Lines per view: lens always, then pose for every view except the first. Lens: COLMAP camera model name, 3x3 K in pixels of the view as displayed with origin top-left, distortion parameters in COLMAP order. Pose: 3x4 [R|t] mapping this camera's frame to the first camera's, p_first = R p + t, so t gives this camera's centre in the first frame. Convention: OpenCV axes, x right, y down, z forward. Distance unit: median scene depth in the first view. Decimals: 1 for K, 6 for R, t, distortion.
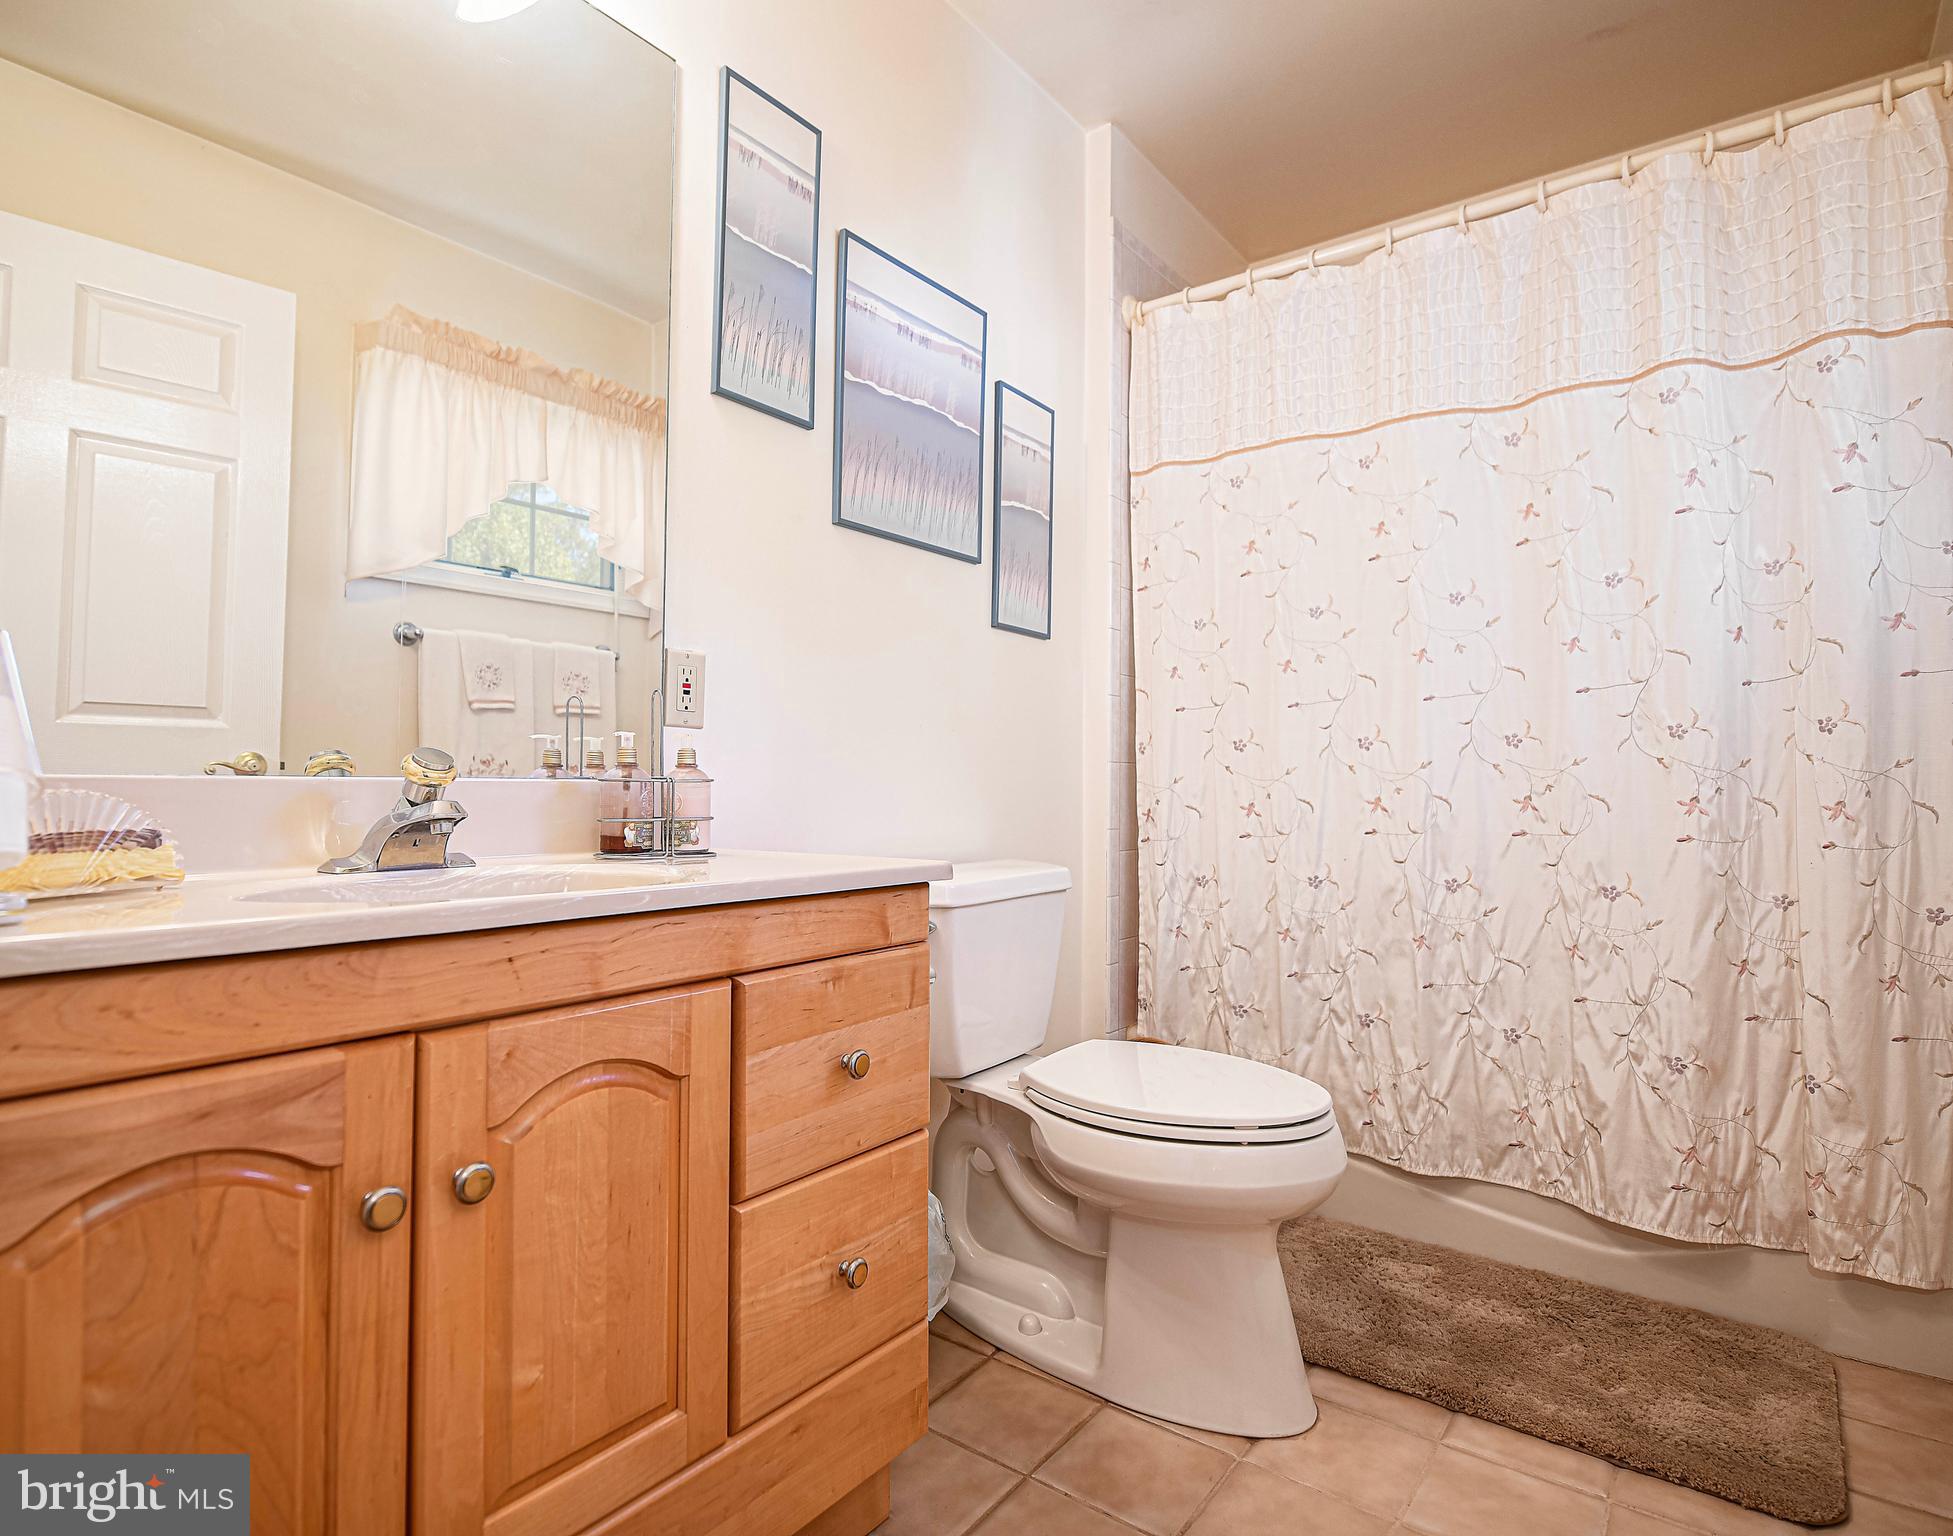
lens RADIAL K [[1060.4, 0, 968.2], [0, 1060.4, 766.3], [0, 0, 1]] dist [-0.016716, -0.000283]
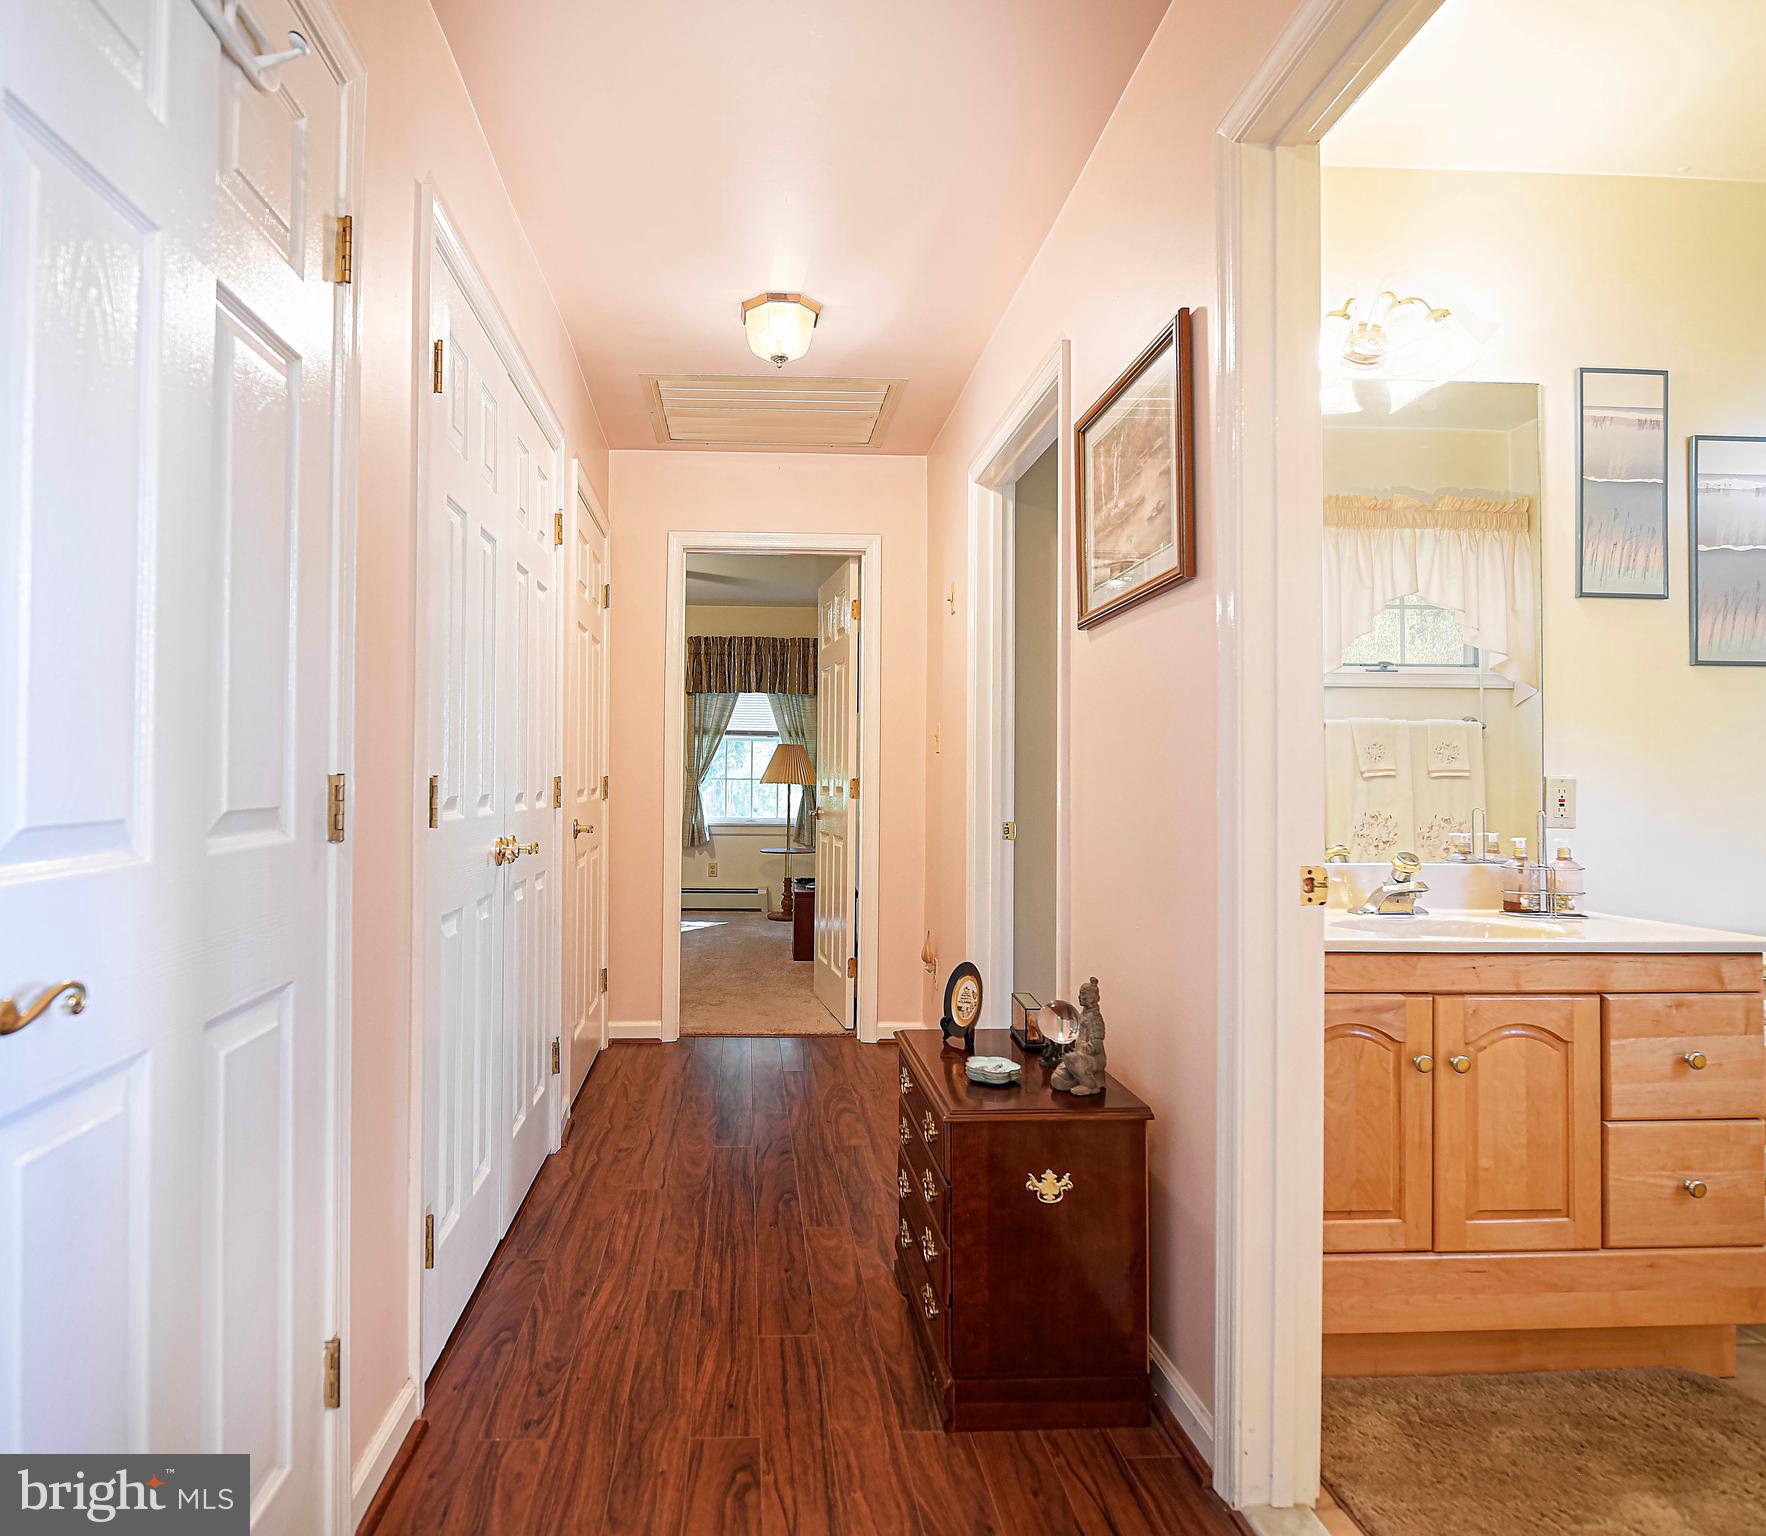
lens RADIAL K [[929.2, 0, 878.3], [0, 929.2, 779.7], [0, 0, 1]] dist [-0.008291, -0.001823]
pose [[0.630698, -0.023700, -0.775666, 0.202839], [0.010180, 0.999700, -0.022268, -0.125678], [0.775961, 0.006148, 0.630750, -0.836549]]
